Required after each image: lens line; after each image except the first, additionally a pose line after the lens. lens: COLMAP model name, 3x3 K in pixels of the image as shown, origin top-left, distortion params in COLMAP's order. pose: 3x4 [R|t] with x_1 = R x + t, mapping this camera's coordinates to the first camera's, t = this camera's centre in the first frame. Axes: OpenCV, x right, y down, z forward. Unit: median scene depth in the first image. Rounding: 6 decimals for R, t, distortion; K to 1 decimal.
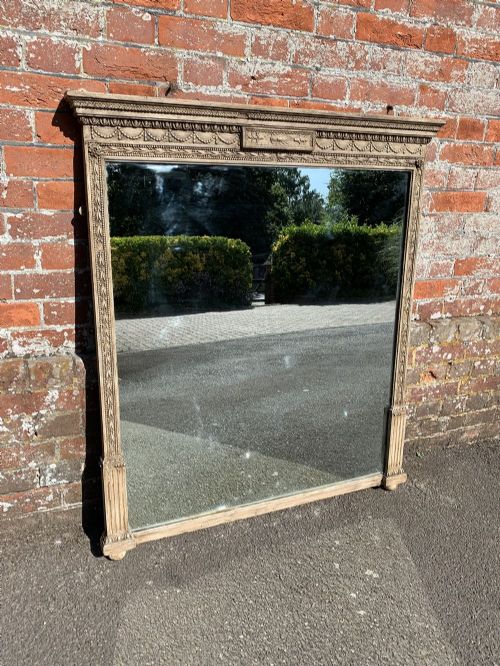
lens RADIAL K [[541.3, 0, 258.6], [0, 541.3, 329.0], [0, 0, 1]] dist [0.000162, -0.002099]
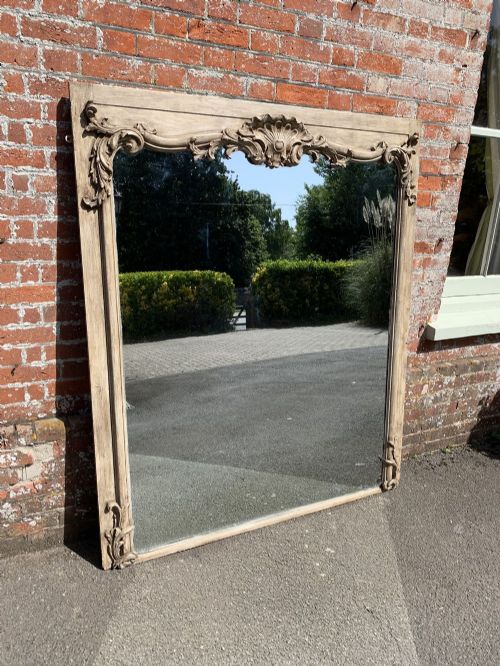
lens RADIAL K [[504.0, 0, 250.6], [0, 504.0, 322.7], [0, 0, 1]] dist [0.001264, -0.001458]
pose [[0.999495, -0.024697, 0.019979, -0.021794], [0.025941, 0.997574, -0.064602, -0.090475], [-0.018335, 0.065088, 0.997711, -0.426891]]
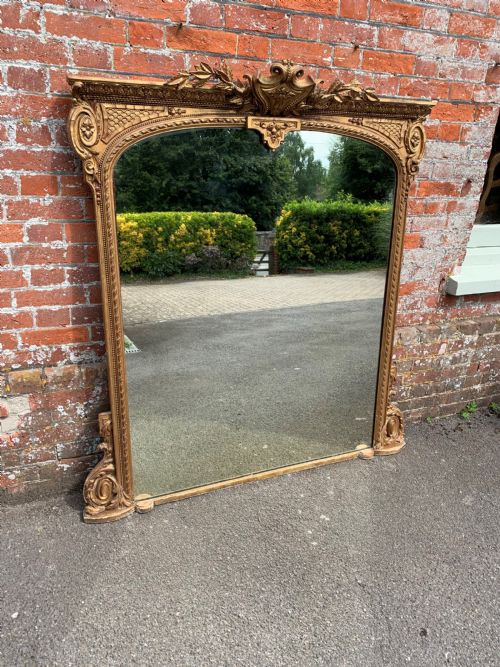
lens RADIAL K [[507.2, 0, 250.4], [0, 507.2, 324.4], [0, 0, 1]] dist [0.001144, -0.002164]
pose [[0.999239, -0.000455, -0.039015, 0.069881], [0.001810, 0.999396, 0.034691, -0.091157], [0.038976, -0.034735, 0.998636, -0.296891]]
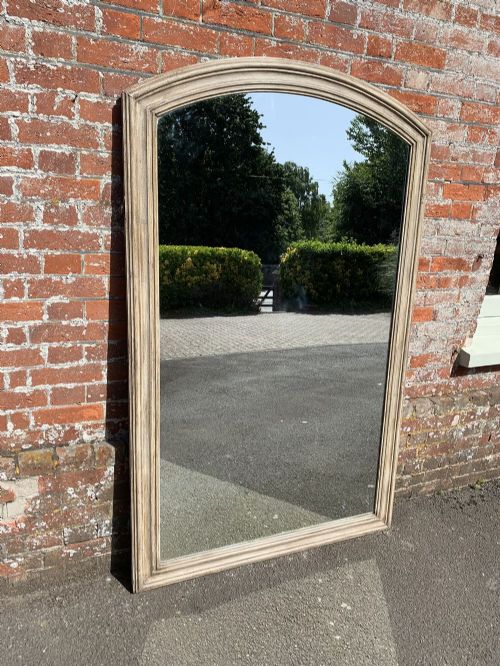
lens RADIAL K [[506.4, 0, 250.4], [0, 506.4, 323.9], [0, 0, 1]] dist [0.001144, -0.002164]
pose [[0.999966, 0.004473, -0.006866, -0.019457], [-0.004861, 0.998324, -0.057674, -0.165181], [0.006597, 0.057706, 0.998312, -0.277628]]
